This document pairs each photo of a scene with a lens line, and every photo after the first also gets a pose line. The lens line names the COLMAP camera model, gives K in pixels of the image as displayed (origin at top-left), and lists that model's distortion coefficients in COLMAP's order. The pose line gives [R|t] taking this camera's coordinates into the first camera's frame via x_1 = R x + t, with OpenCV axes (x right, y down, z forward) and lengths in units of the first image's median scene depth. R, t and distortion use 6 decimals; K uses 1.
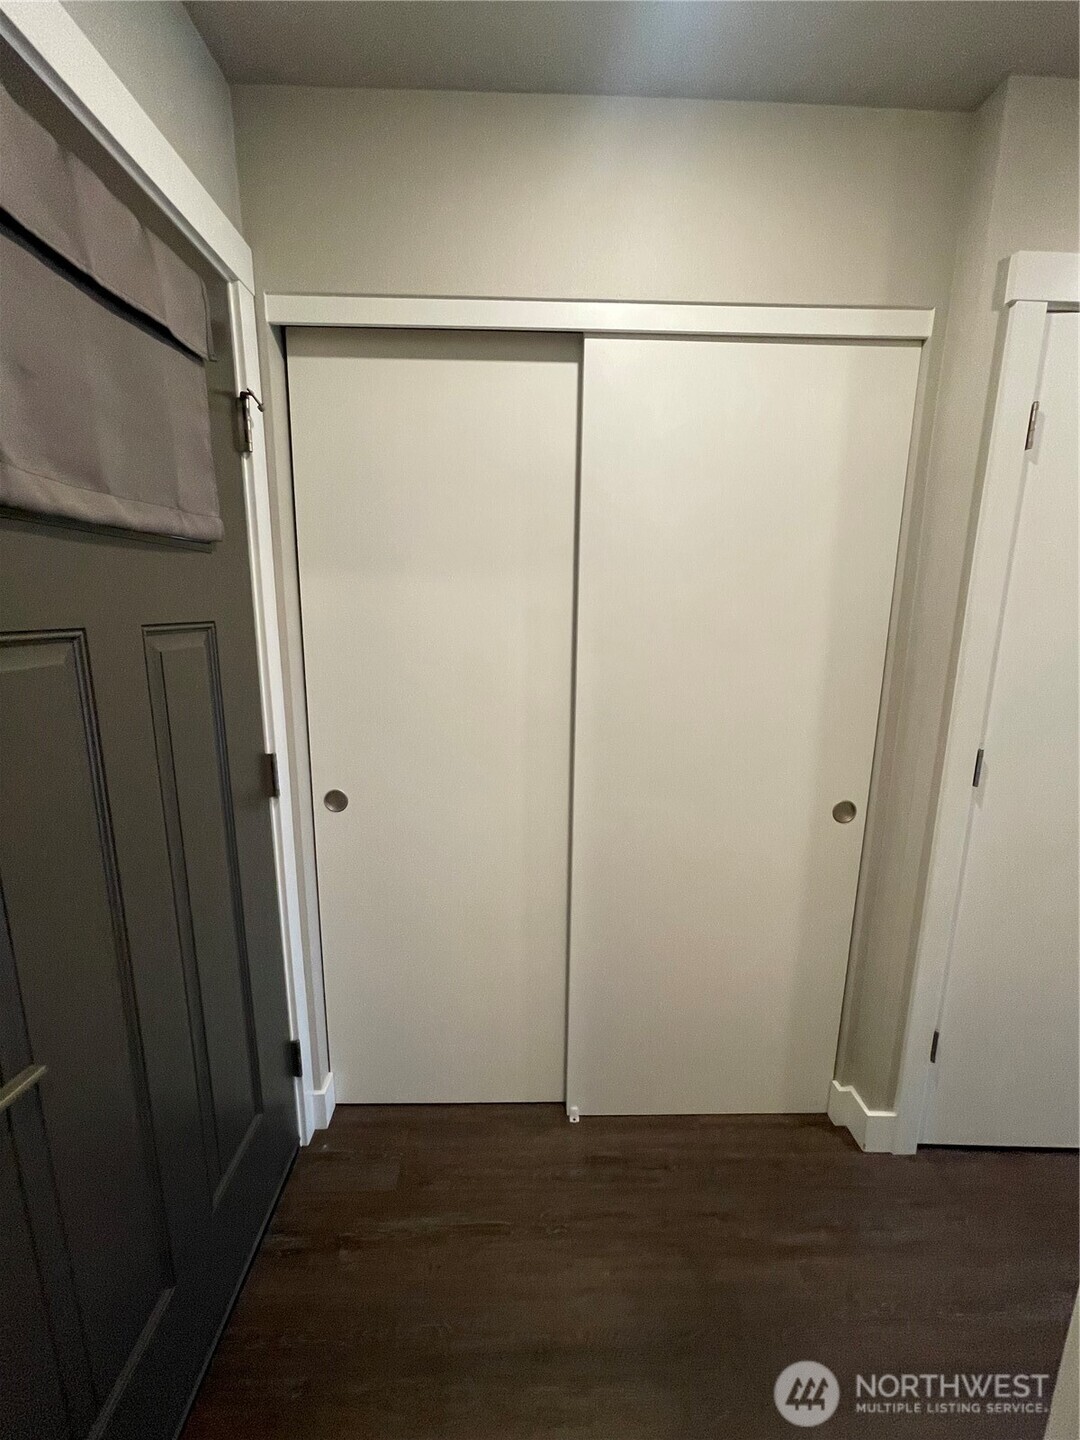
lens RADIAL K [[579.1, 0, 540.8], [0, 579.1, 716.1], [0, 0, 1]] dist [-0.000978, -0.000502]
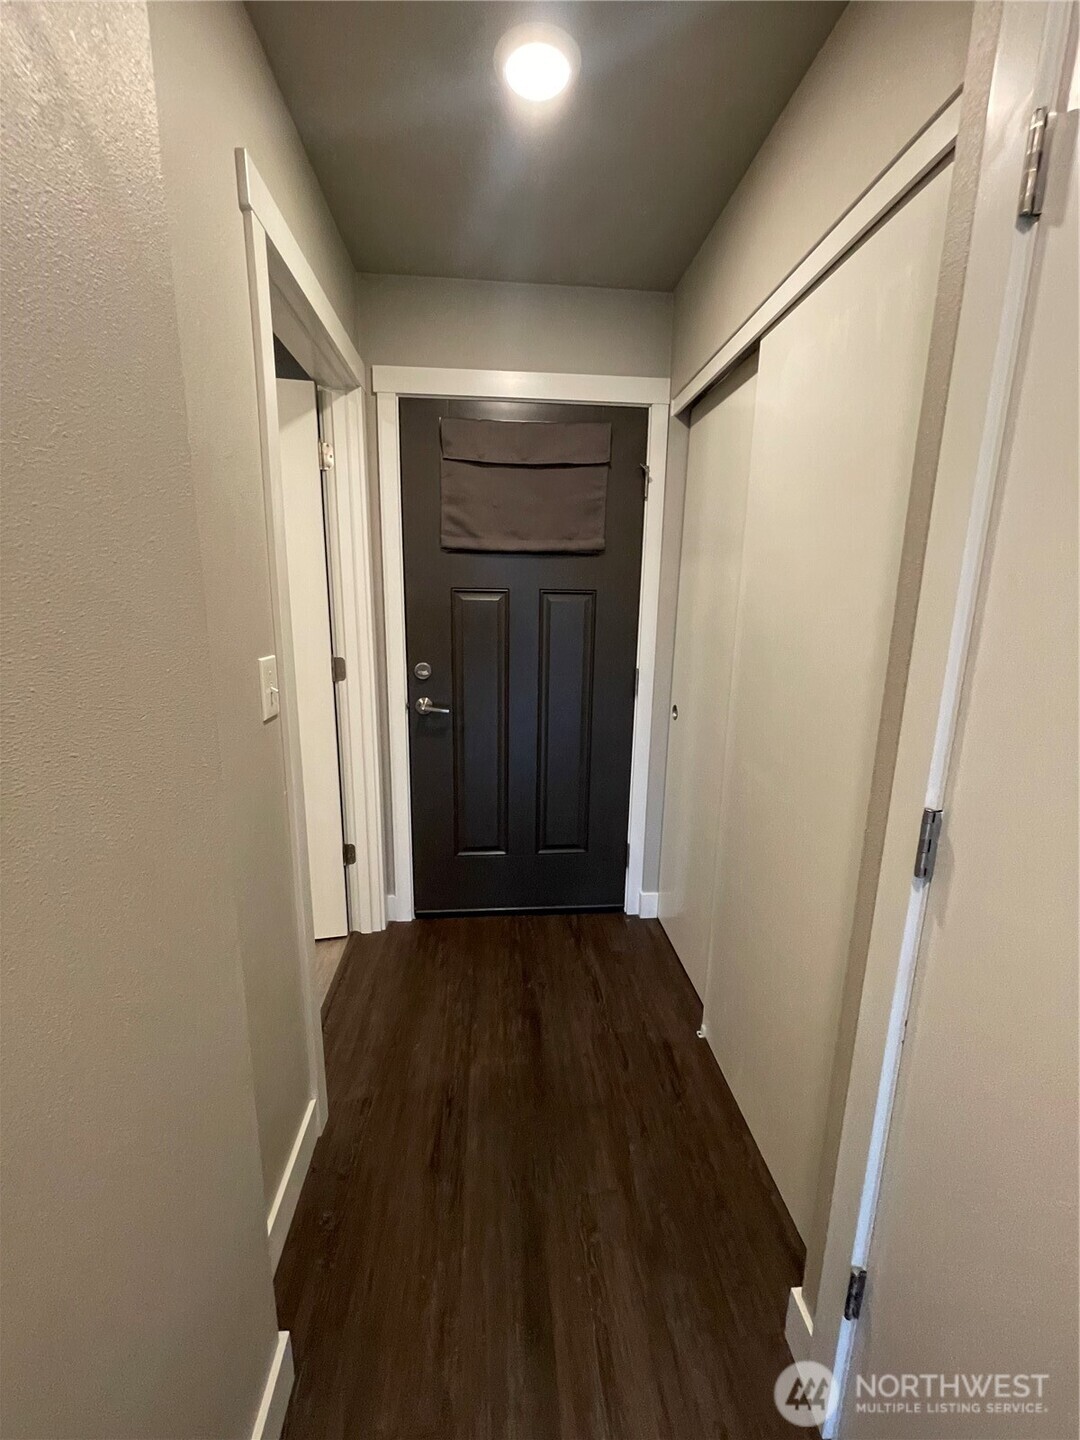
lens RADIAL K [[579.1, 0, 540.8], [0, 579.1, 716.1], [0, 0, 1]] dist [-0.000978, -0.000502]
pose [[0.050638, 0.174498, -0.983355, 1.256543], [-0.193154, 0.967739, 0.161781, -0.021033], [0.979861, 0.181746, 0.082709, 0.601510]]
